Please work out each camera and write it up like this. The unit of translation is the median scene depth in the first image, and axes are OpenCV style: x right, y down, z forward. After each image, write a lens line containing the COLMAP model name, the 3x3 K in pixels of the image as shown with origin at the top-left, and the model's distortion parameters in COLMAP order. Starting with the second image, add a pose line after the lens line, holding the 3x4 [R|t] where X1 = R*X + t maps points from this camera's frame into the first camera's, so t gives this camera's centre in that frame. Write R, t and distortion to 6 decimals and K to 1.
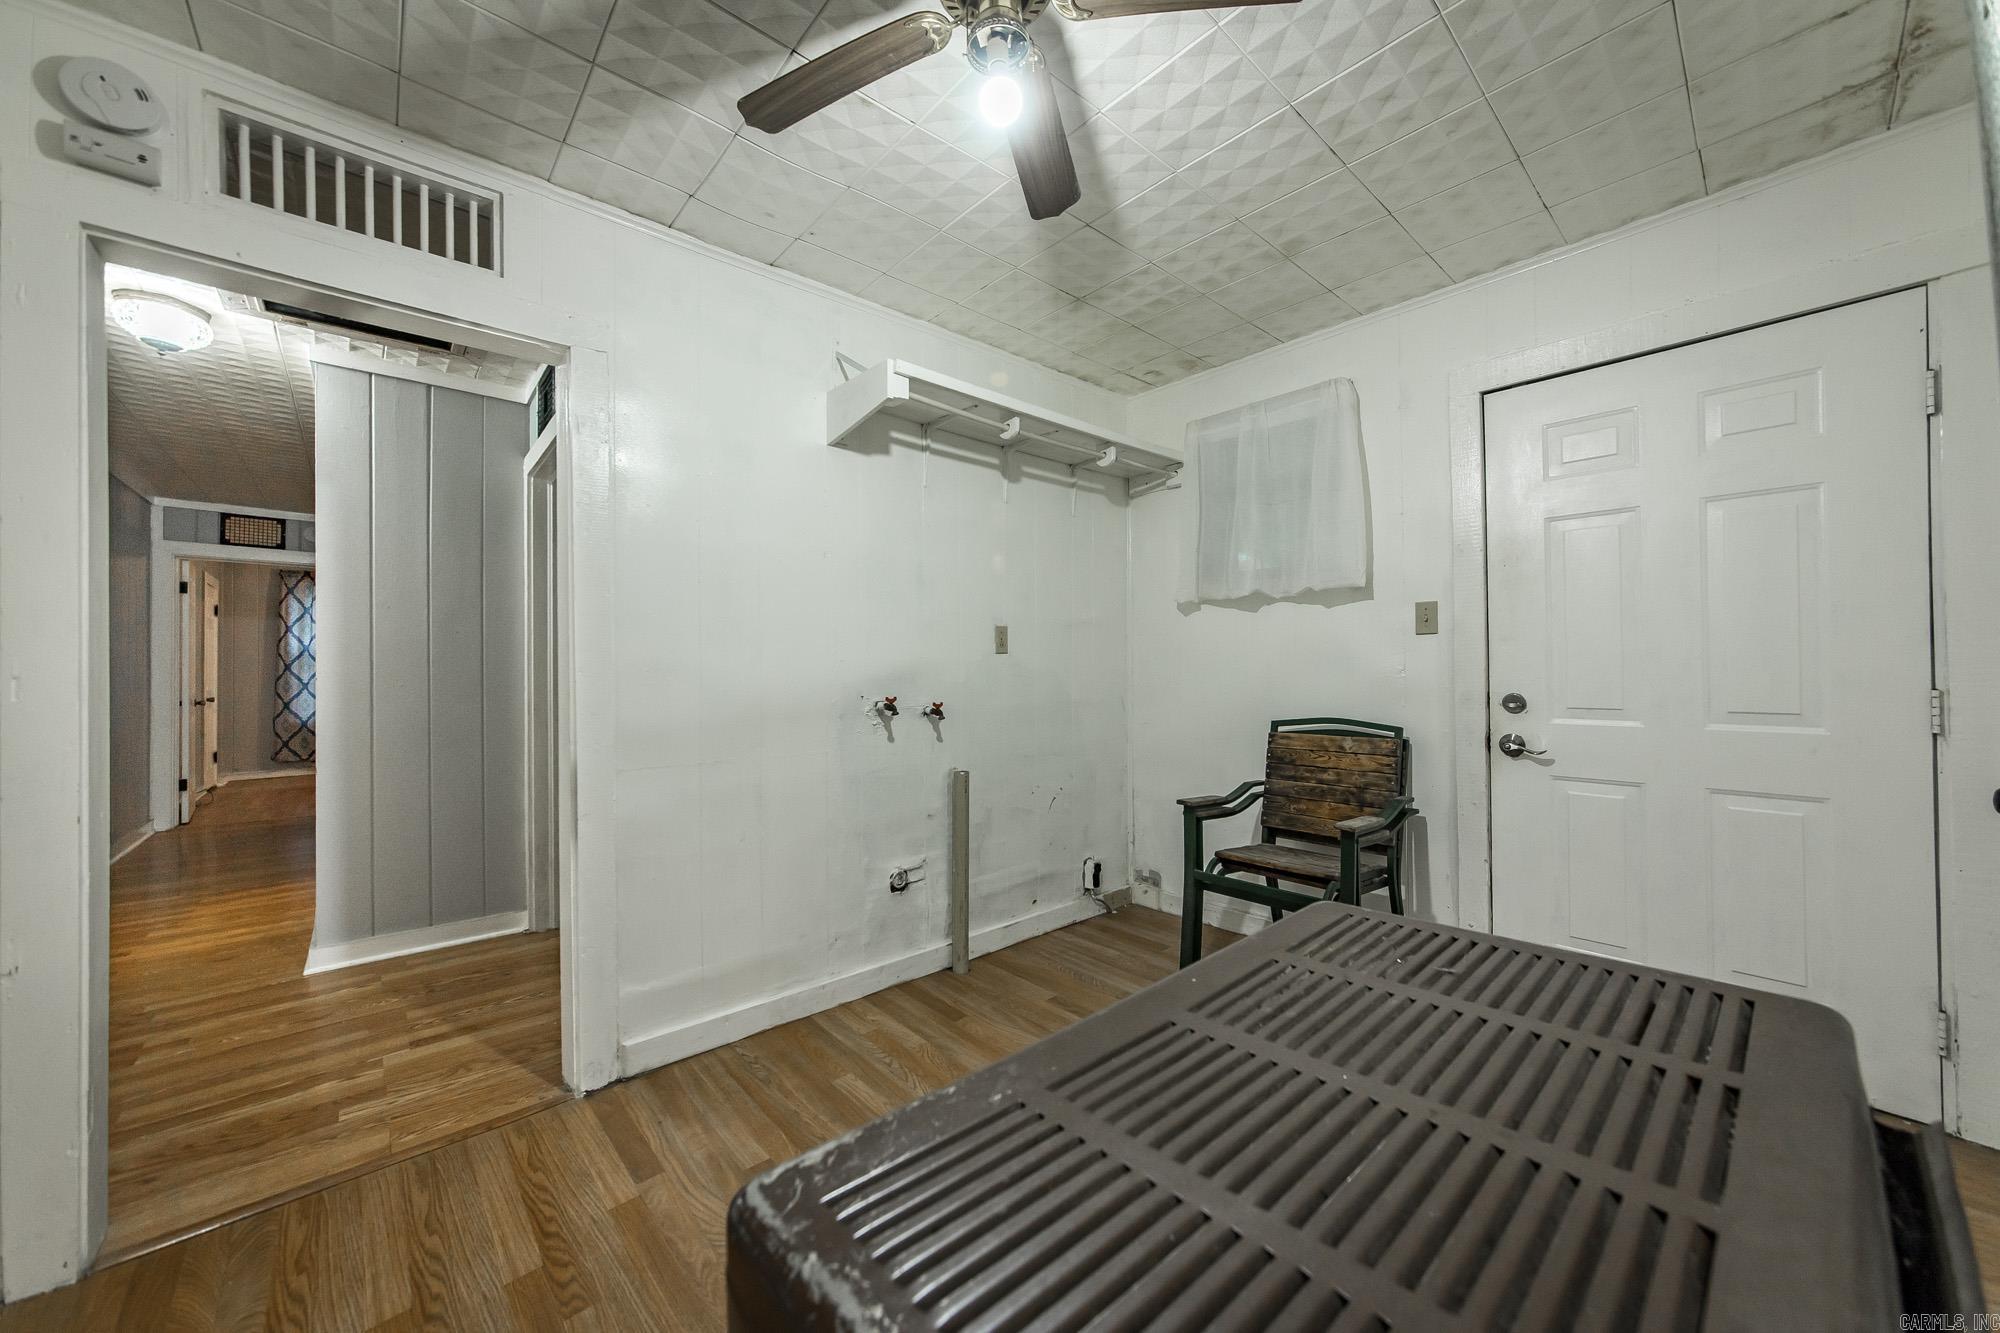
lens RADIAL K [[720.7, 0, 995.6], [0, 720.7, 664.7], [0, 0, 1]] dist [-0.010079, 0.000636]
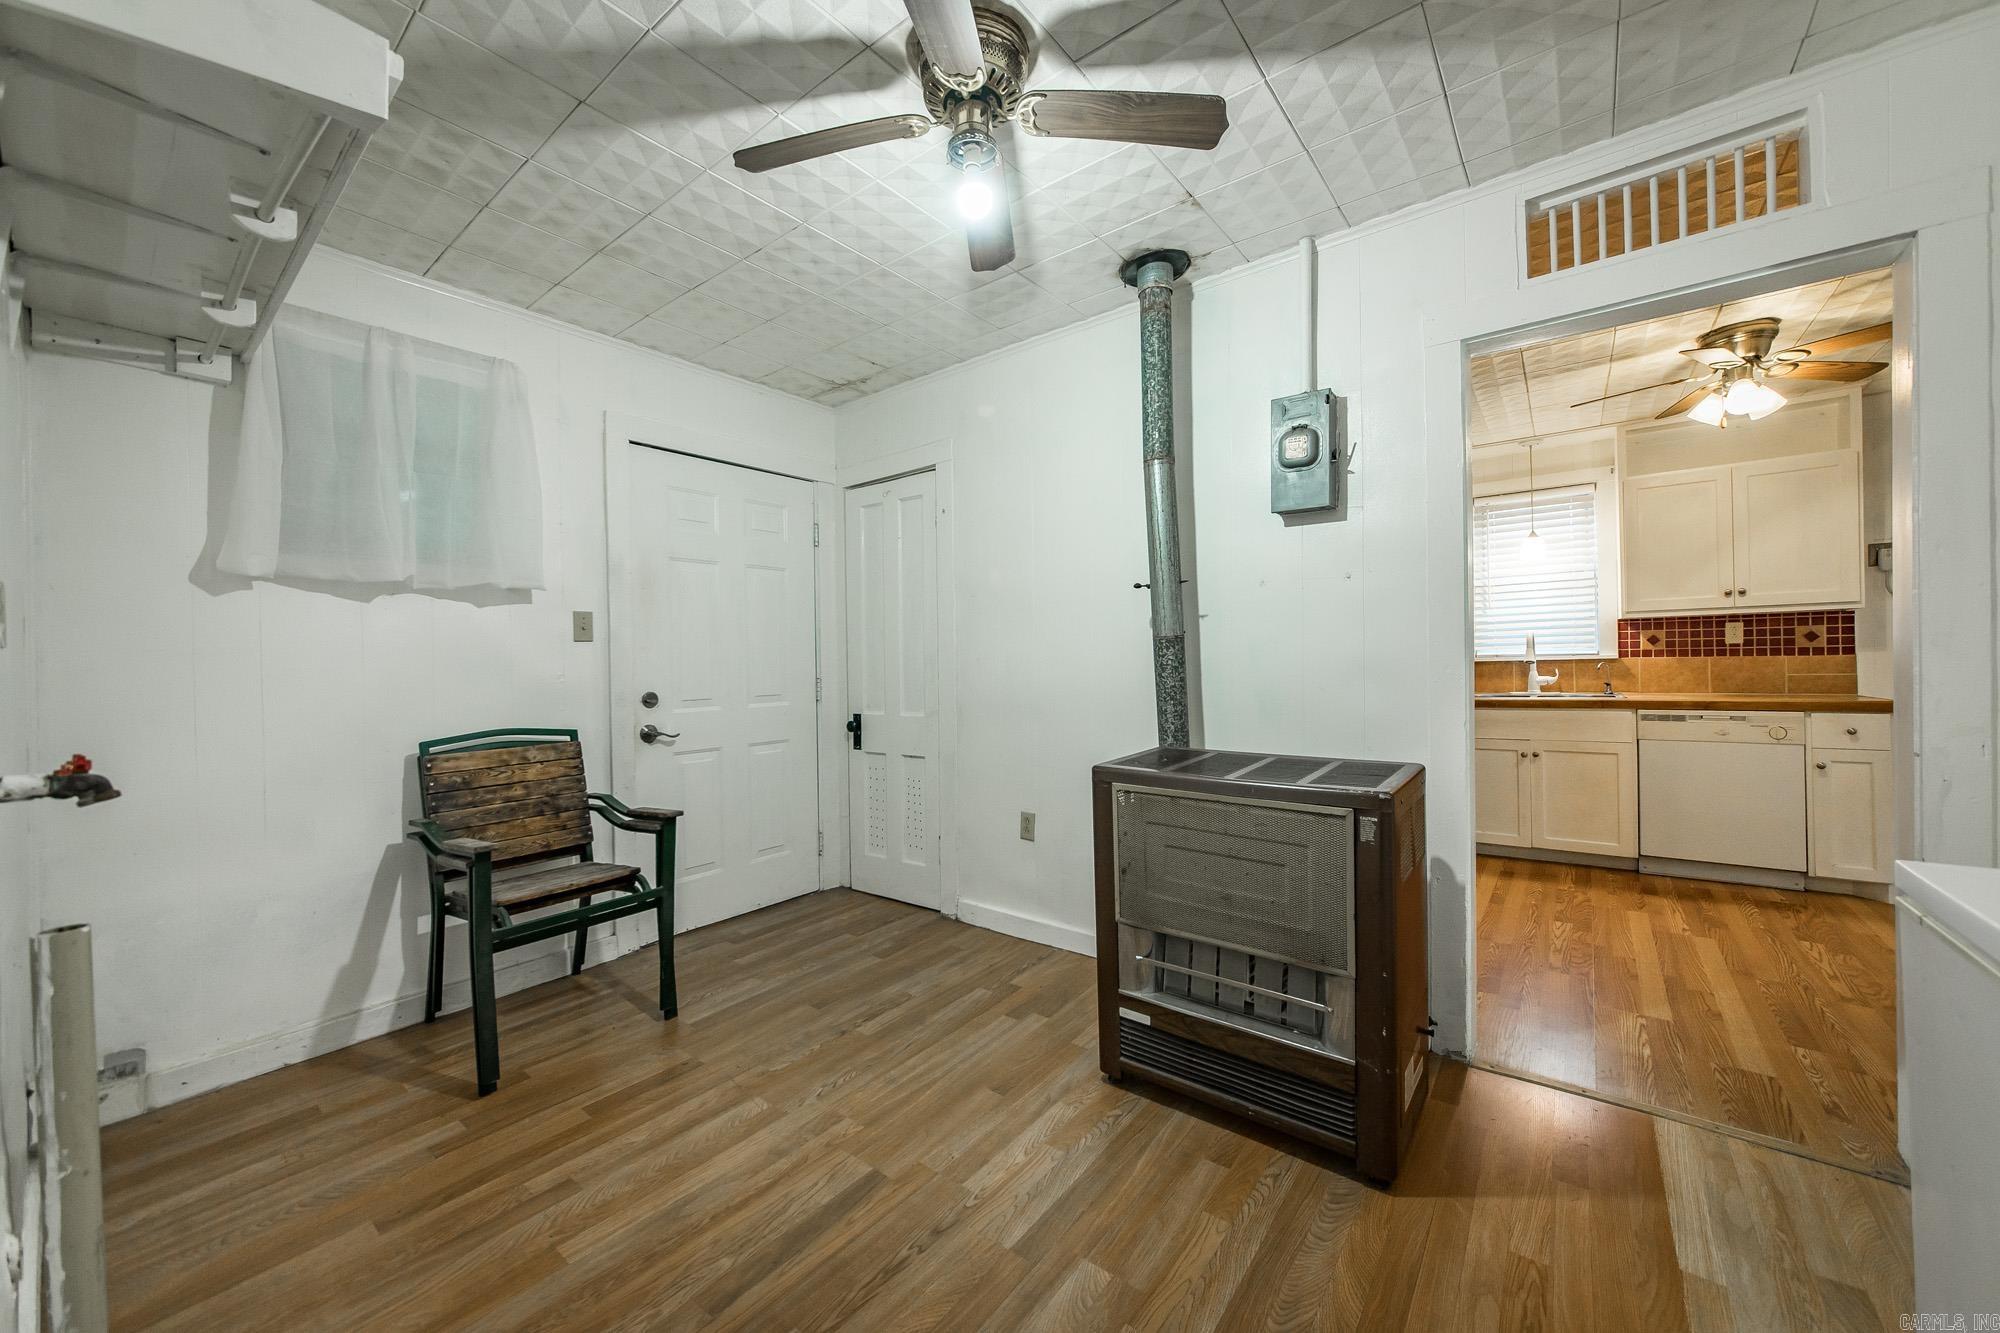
lens RADIAL K [[720.7, 0, 1017.5], [0, 720.7, 666.0], [0, 0, 1]] dist [-0.010079, 0.000636]
pose [[-0.185000, 0.003235, 0.982733, -0.569309], [0.017636, 0.999844, 0.000028, 0.005408], [-0.982580, 0.017337, -0.185029, 0.546649]]
